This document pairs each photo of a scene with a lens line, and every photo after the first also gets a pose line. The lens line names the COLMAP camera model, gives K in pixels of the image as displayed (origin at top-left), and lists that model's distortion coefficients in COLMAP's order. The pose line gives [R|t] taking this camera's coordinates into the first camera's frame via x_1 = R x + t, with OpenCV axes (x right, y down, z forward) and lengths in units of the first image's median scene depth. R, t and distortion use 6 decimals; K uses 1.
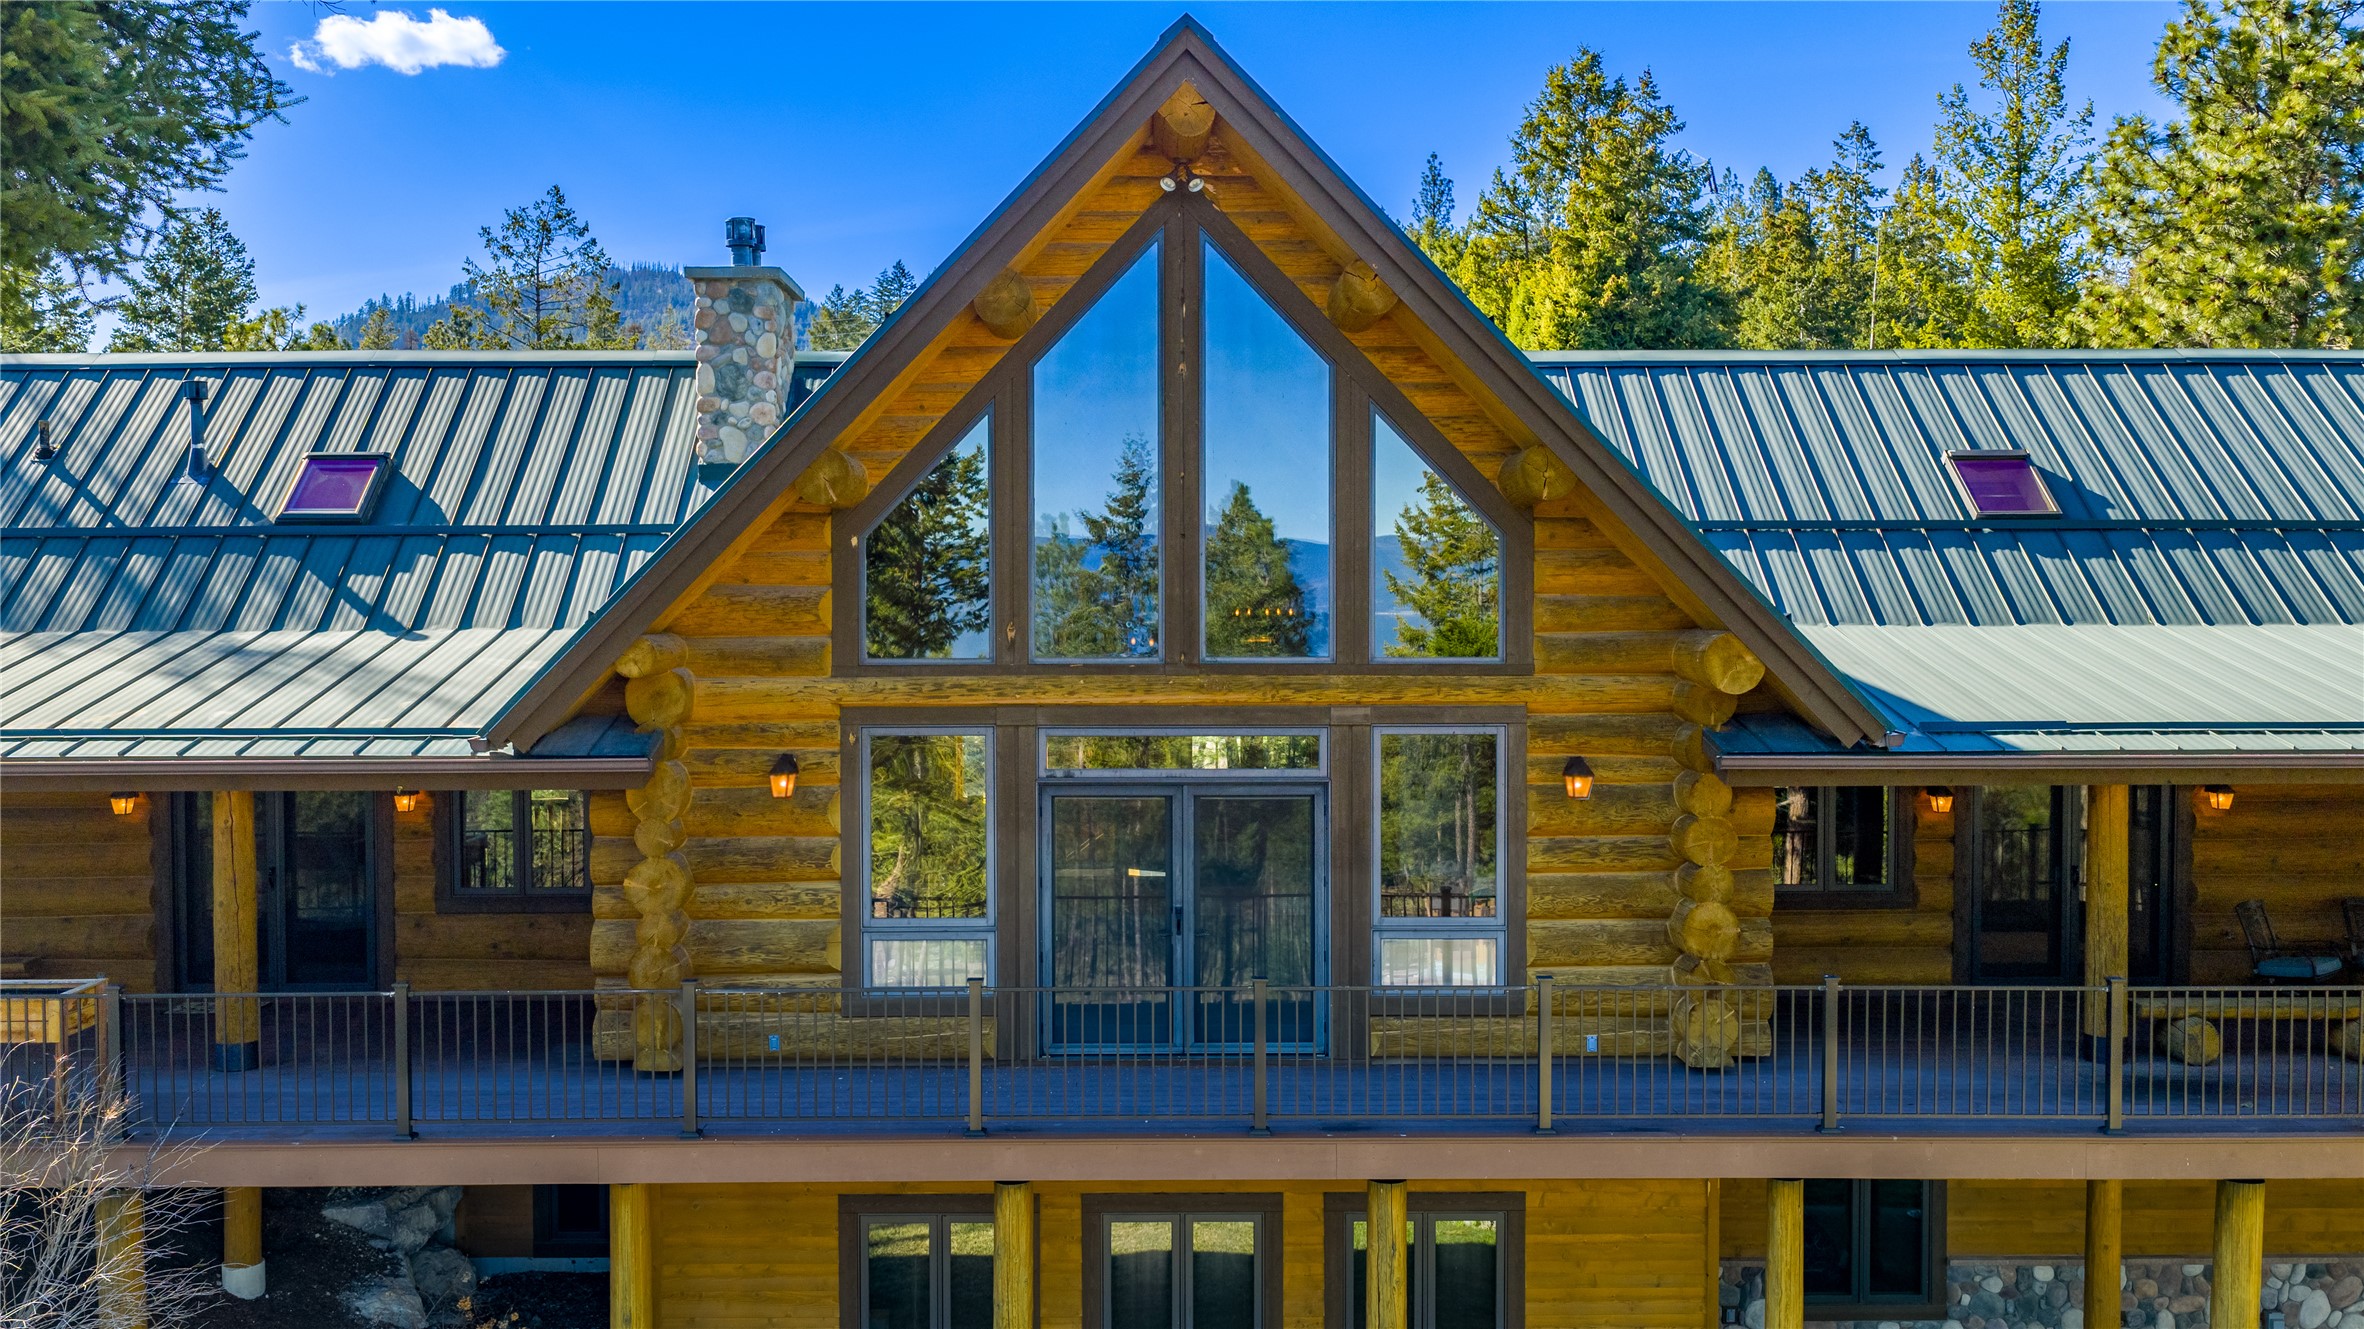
lens RADIAL K [[2143.1, 0, 1140.3], [0, 2143.1, 599.4], [0, 0, 1]] dist [-0.012147, -0.003221]
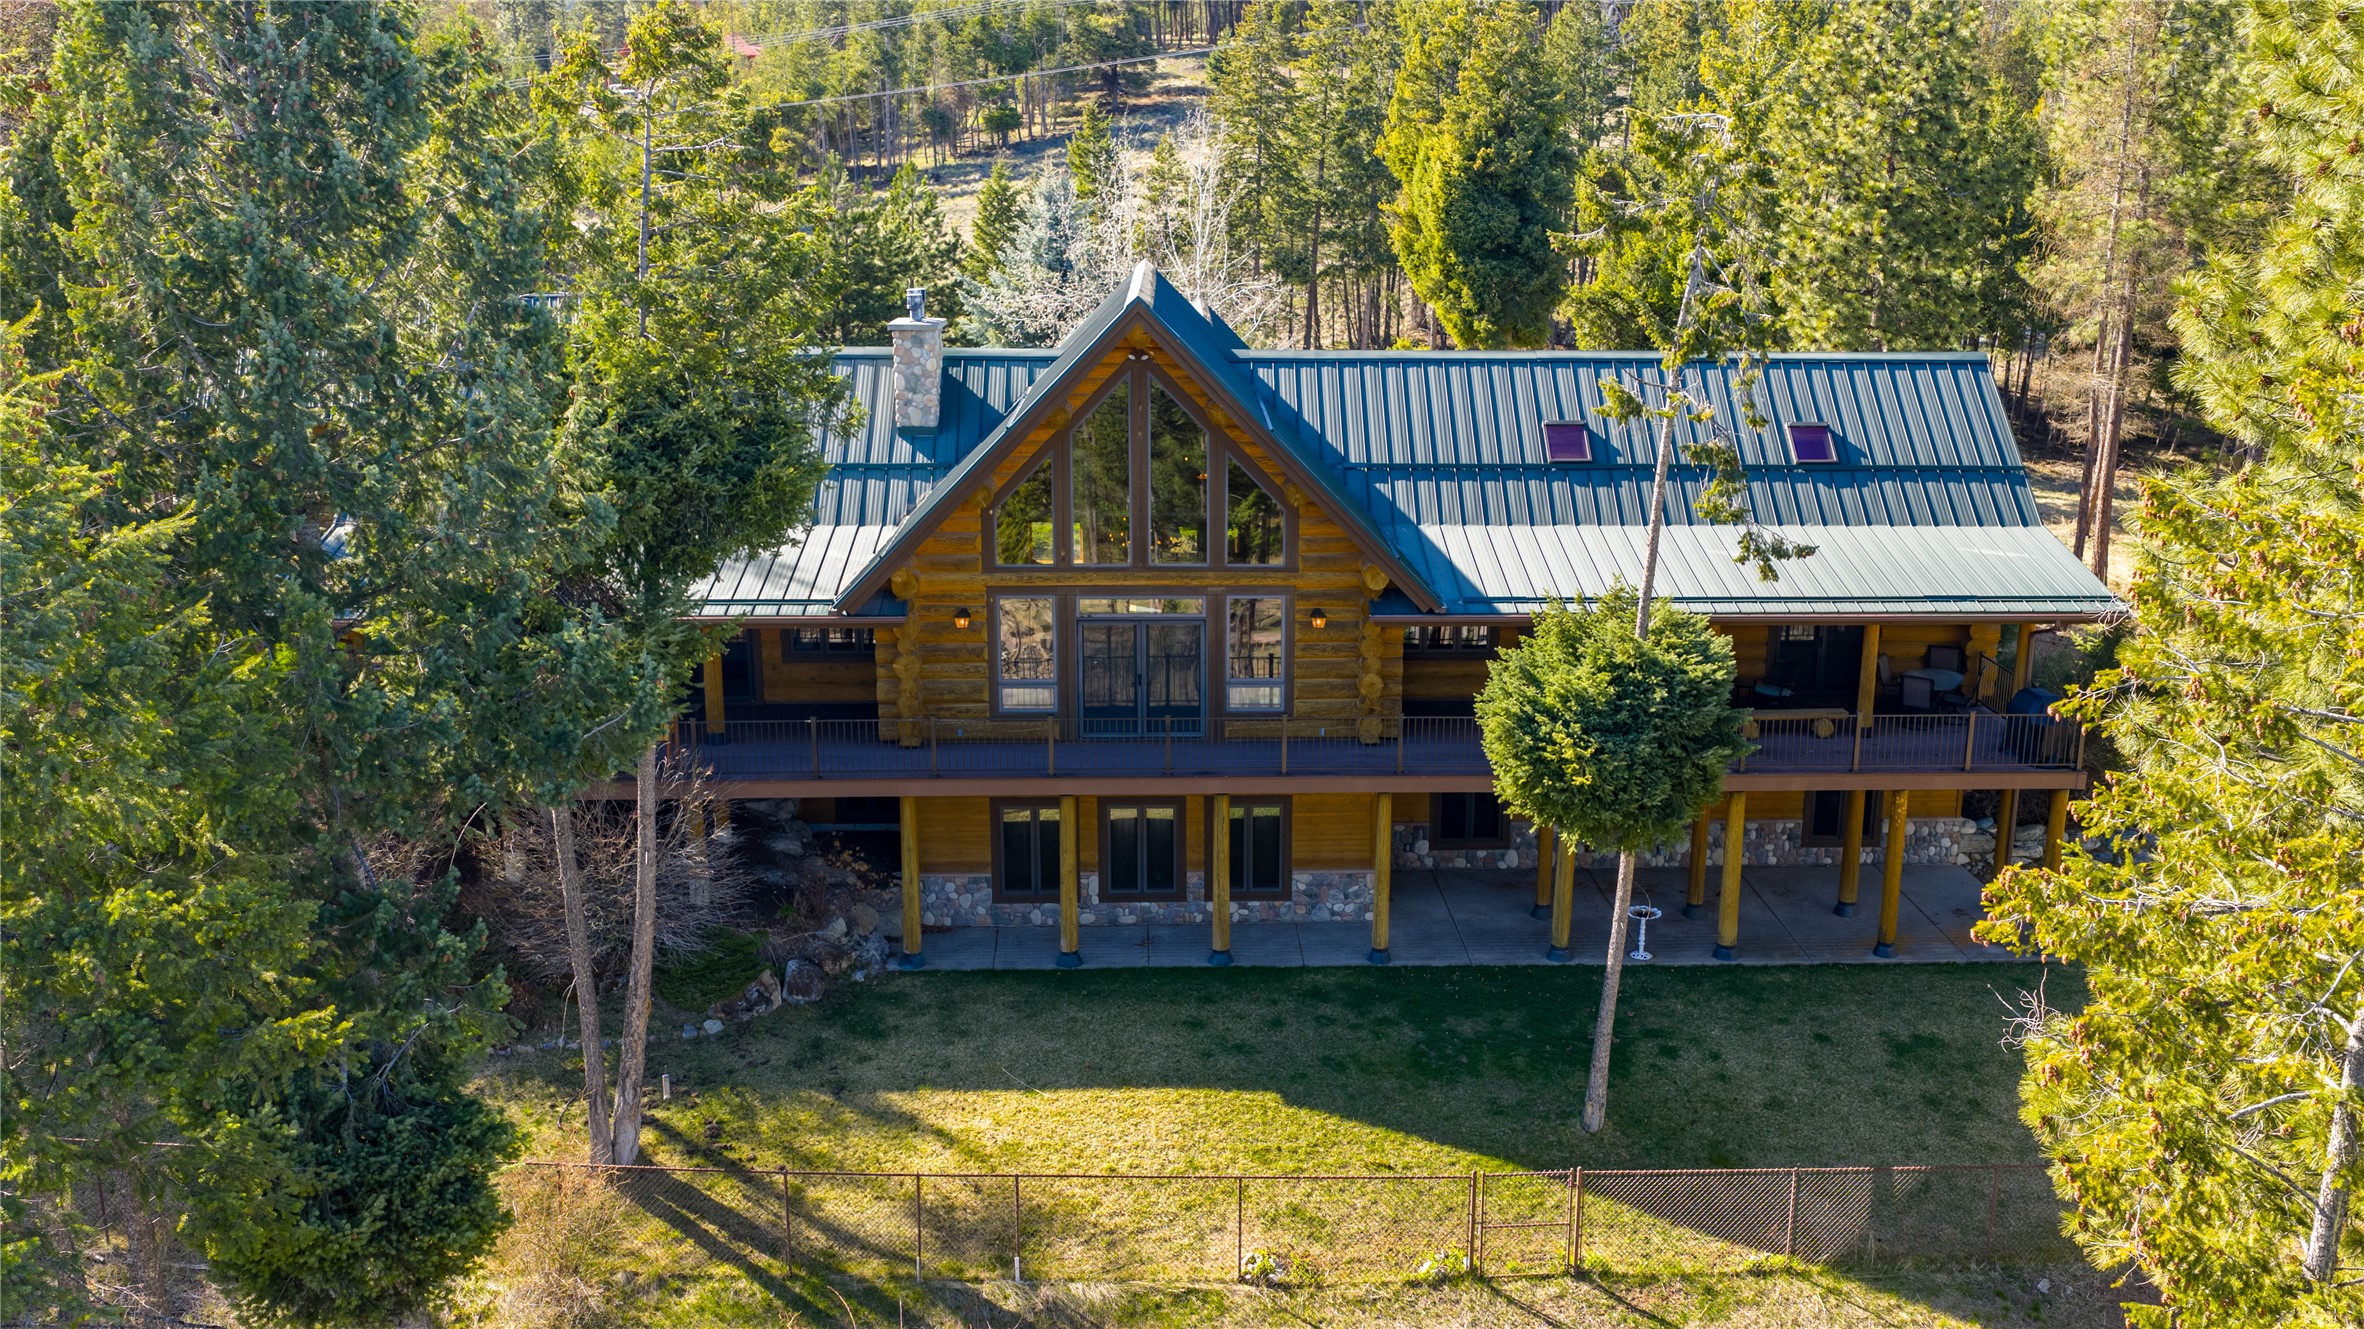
lens RADIAL K [[1933.8, 0, 1153.6], [0, 1933.8, 721.8], [0, 0, 1]] dist [0.007382, 0.001044]
pose [[0.999863, -0.002466, -0.016377, 0.067582], [0.006577, 0.966664, 0.255965, -0.329170], [0.015200, -0.256038, 0.966547, -0.979411]]
